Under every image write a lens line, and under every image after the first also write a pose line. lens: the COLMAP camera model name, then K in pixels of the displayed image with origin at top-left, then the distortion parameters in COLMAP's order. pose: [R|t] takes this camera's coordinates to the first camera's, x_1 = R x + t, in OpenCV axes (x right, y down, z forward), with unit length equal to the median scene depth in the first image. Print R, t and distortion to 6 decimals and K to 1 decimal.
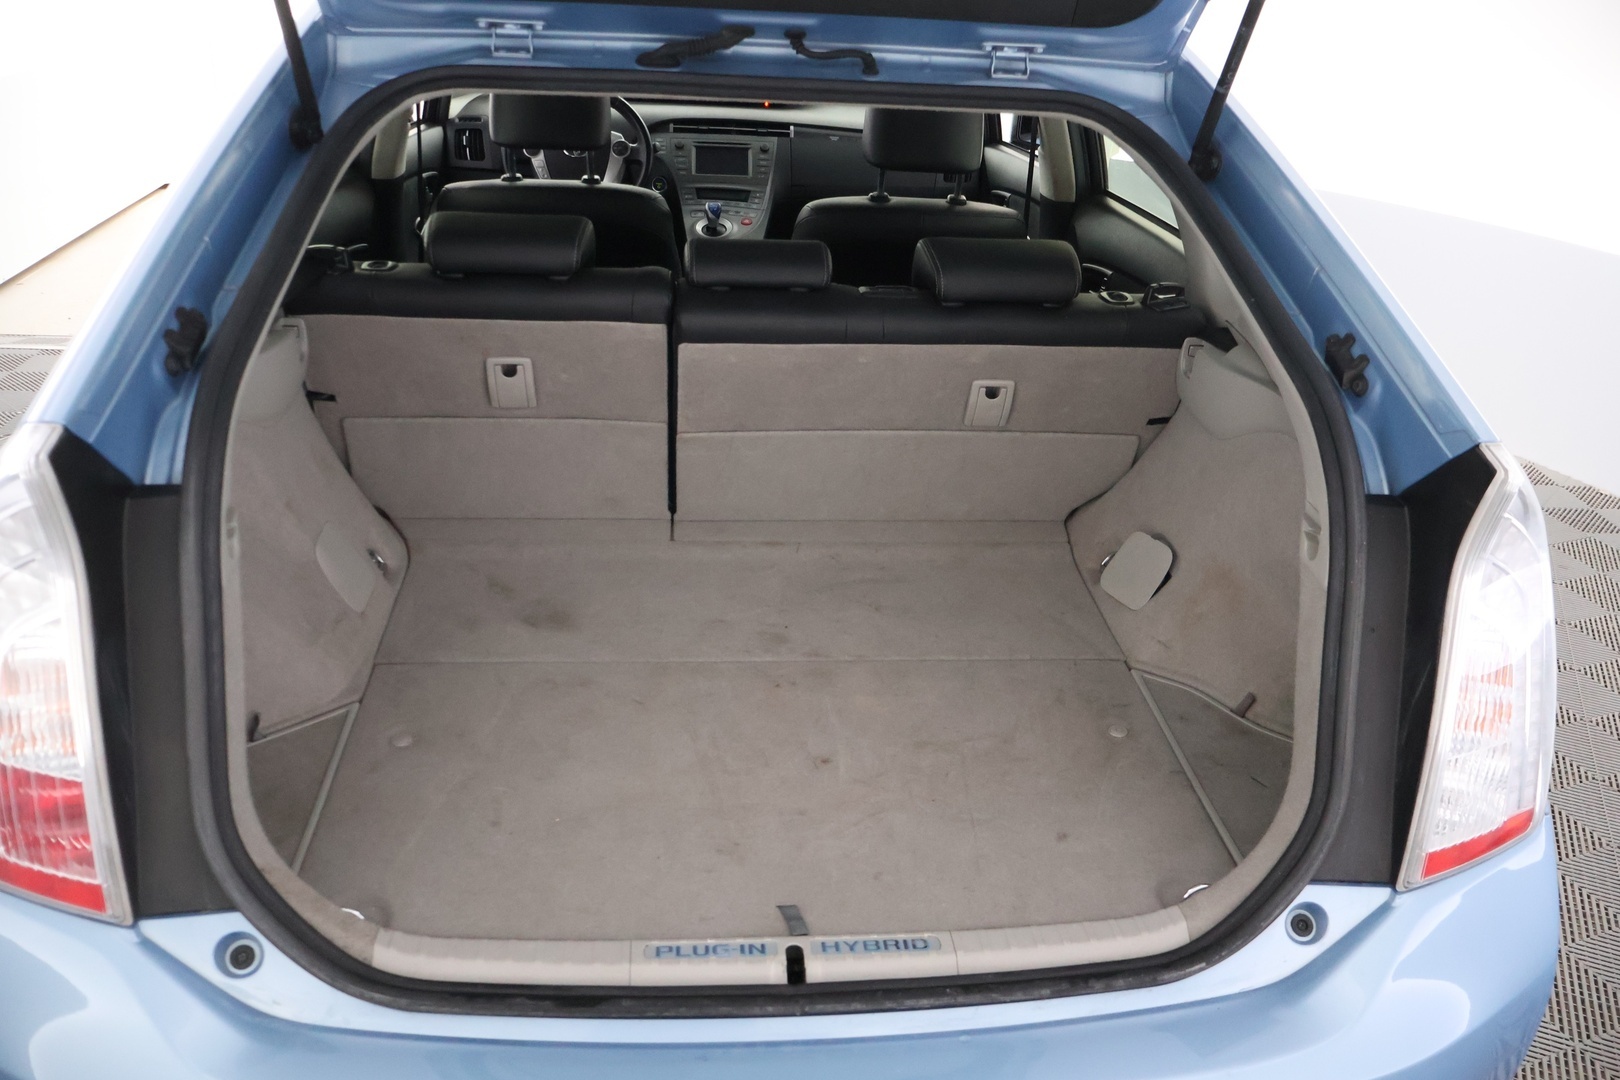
lens RADIAL K [[1379.8, 0, 810.0], [0, 1379.8, 540.0], [0, 0, 1]] dist [-0.006896, -0.003403]
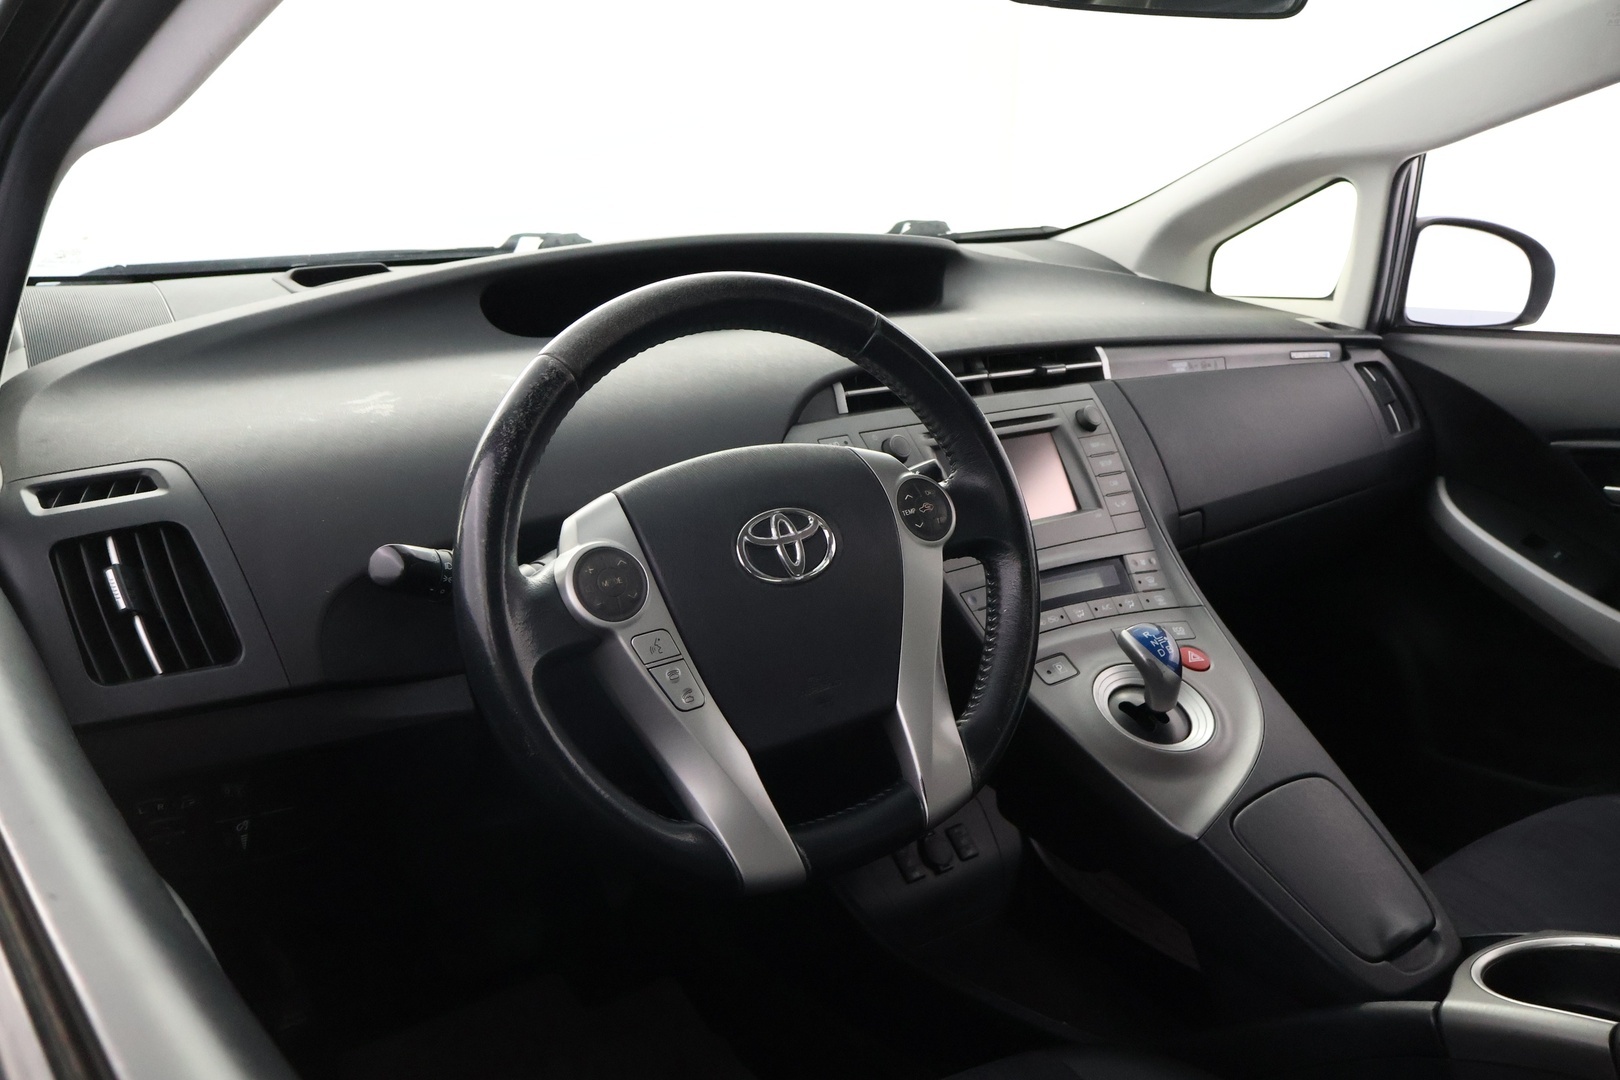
lens RADIAL K [[1379.8, 0, 810.0], [0, 1379.8, 540.0], [0, 0, 1]] dist [-0.006896, -0.003403]
pose [[0.840171, -0.185918, 0.509457, -0.262934], [0.252157, 0.965603, -0.063464, -0.252904], [-0.480134, 0.181784, 0.858152, 0.755245]]
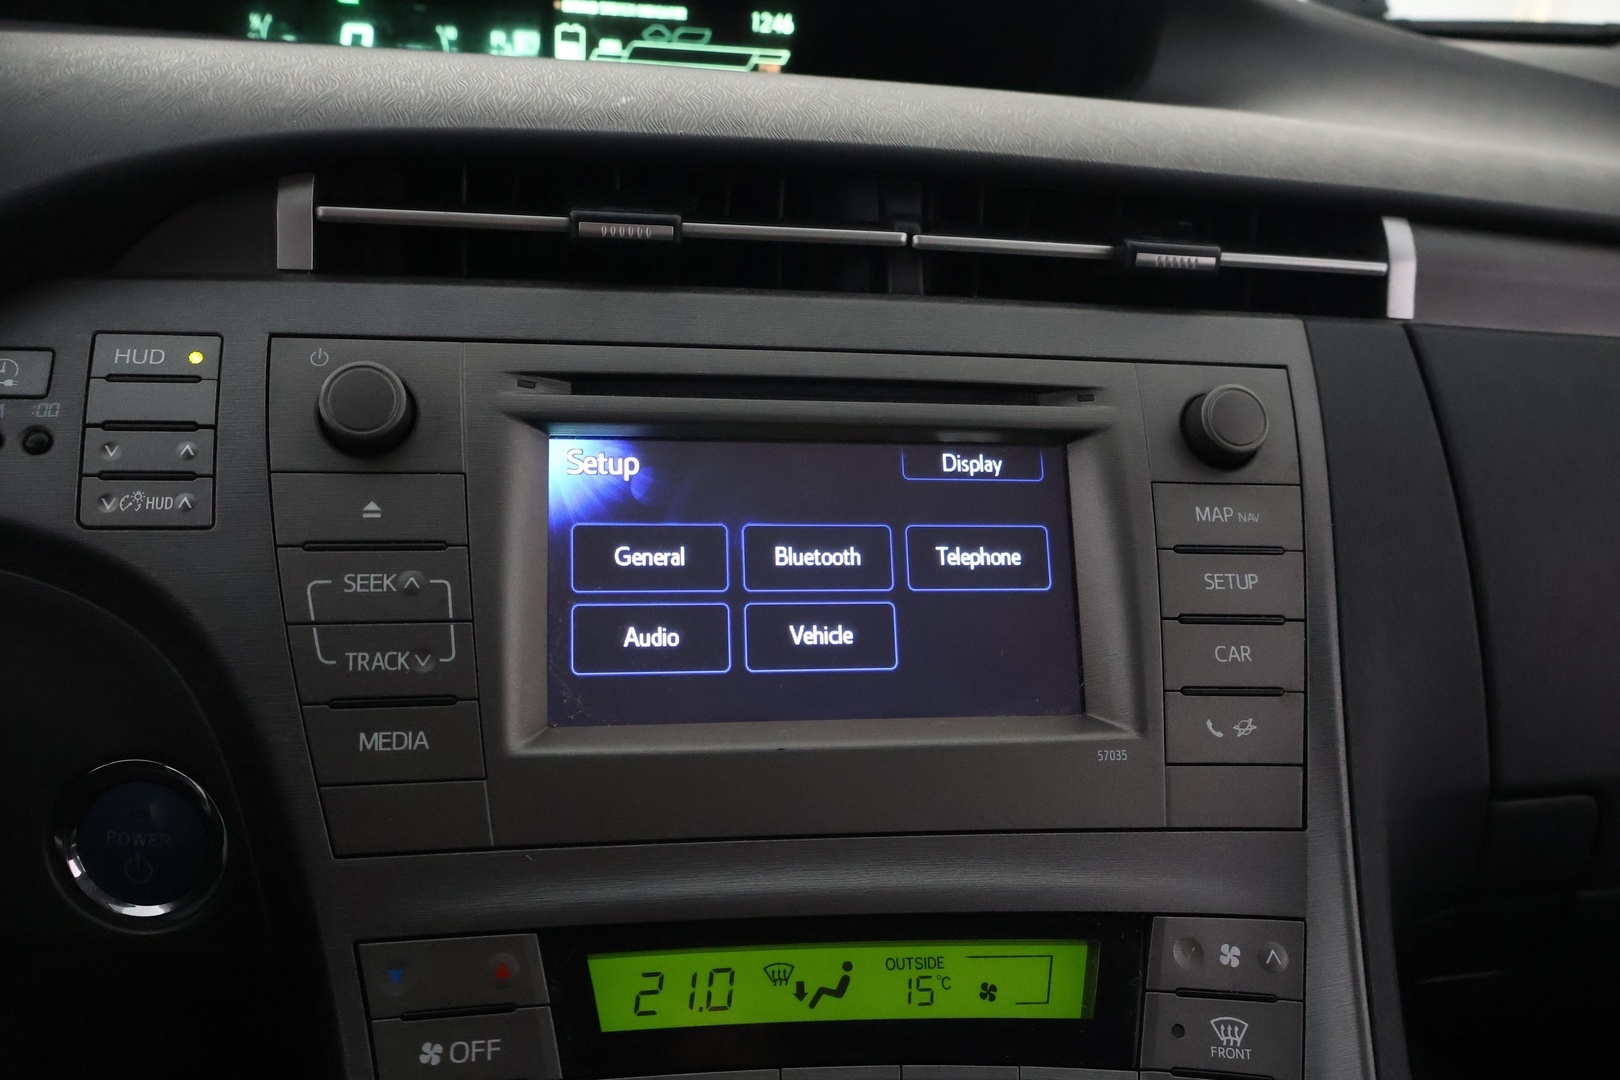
lens RADIAL K [[1379.4, 0, 807.8], [0, 1379.4, 536.0], [0, 0, 1]] dist [-0.003999, -0.006085]
pose [[0.996470, -0.007011, 0.083662, -0.072990], [0.011361, 0.998601, -0.051634, -0.271936], [-0.083183, 0.052403, 0.995156, 0.902071]]
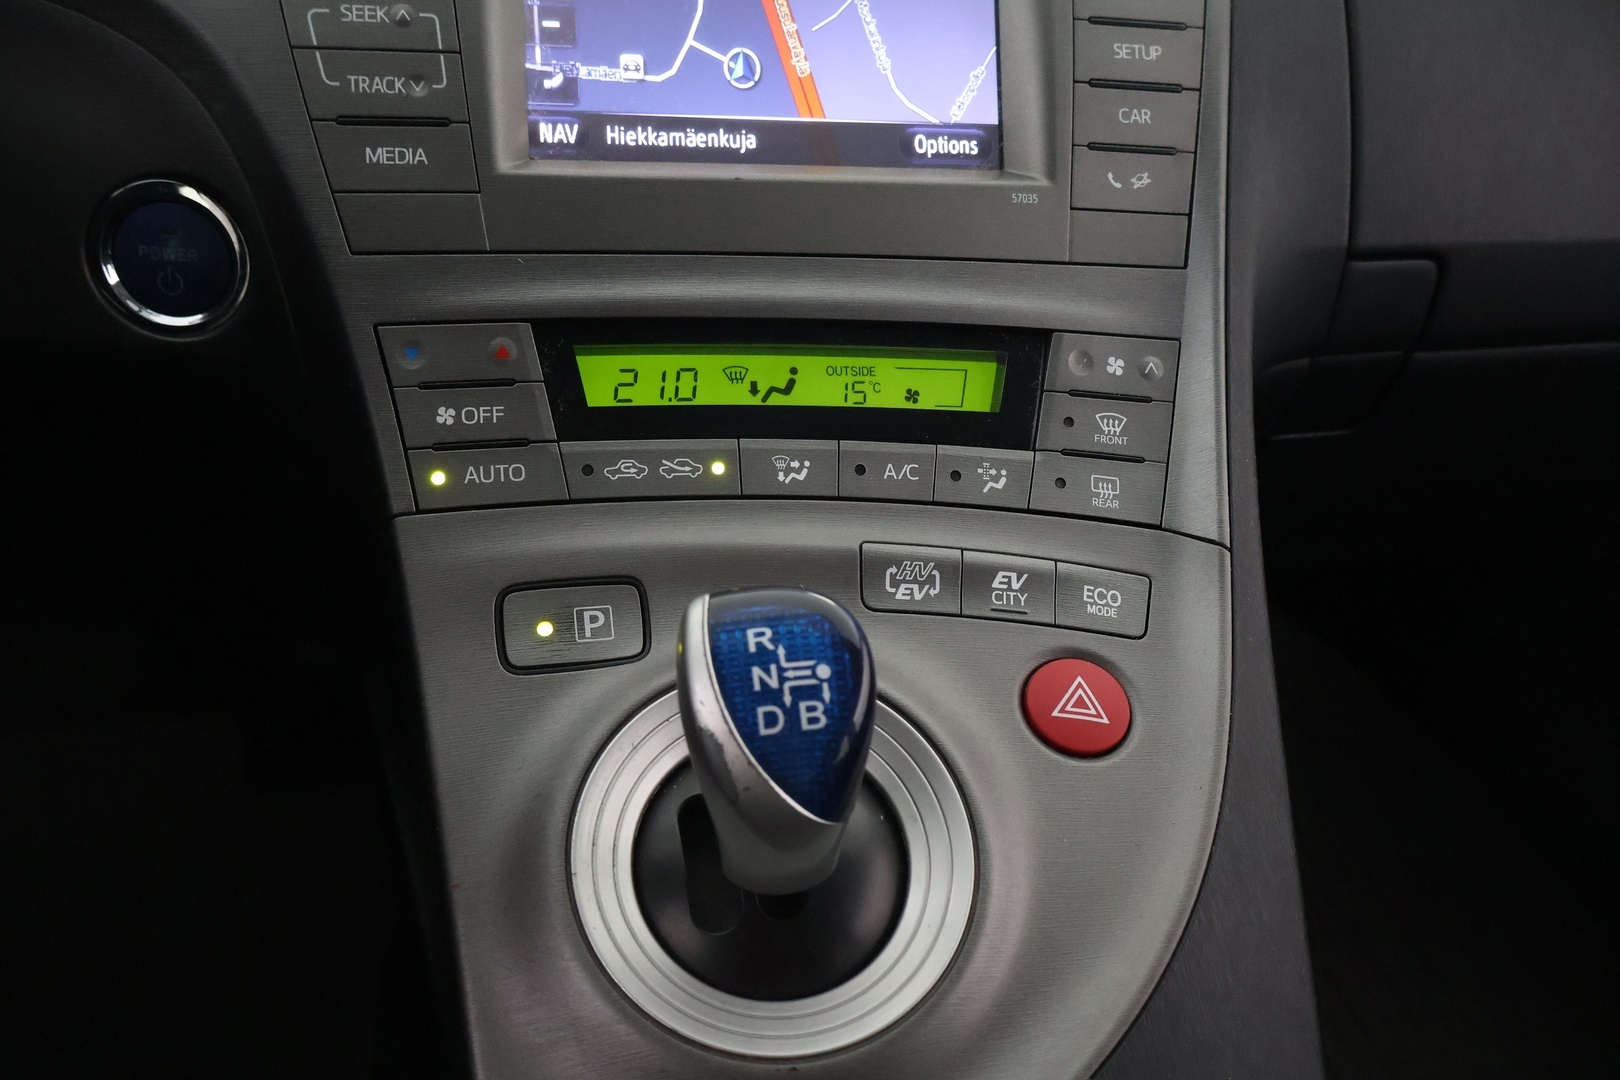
lens RADIAL K [[1376.6, 0, 798.4], [0, 1376.6, 539.5], [0, 0, 1]] dist [-0.004242, 0.007393]
pose [[0.991093, -0.026139, 0.130580, -0.076863], [0.003812, 0.985715, 0.168379, -0.253545], [-0.133116, -0.166381, 0.977035, 0.887410]]
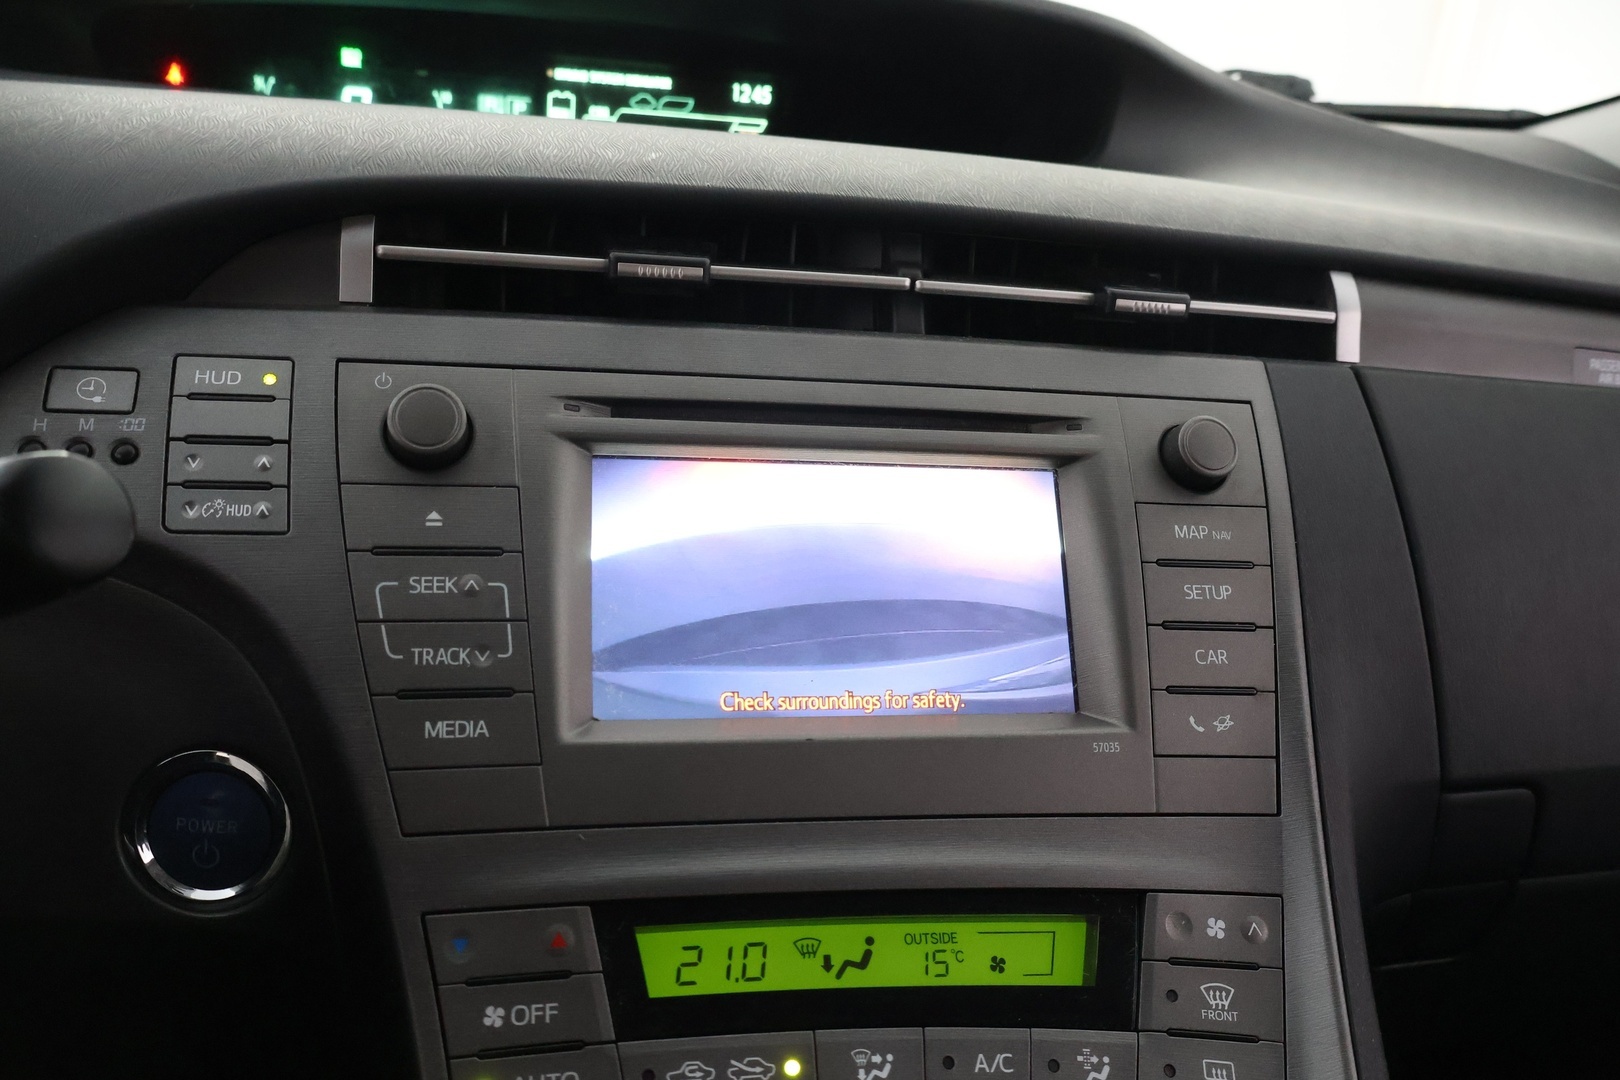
lens RADIAL K [[1383.3, 0, 806.0], [0, 1383.3, 525.8], [0, 0, 1]] dist [-0.009063, 0.003200]
pose [[0.991225, 0.002060, 0.132171, -0.080544], [0.012458, 0.993973, -0.108918, -0.267121], [-0.131598, 0.109609, 0.985225, 0.893825]]
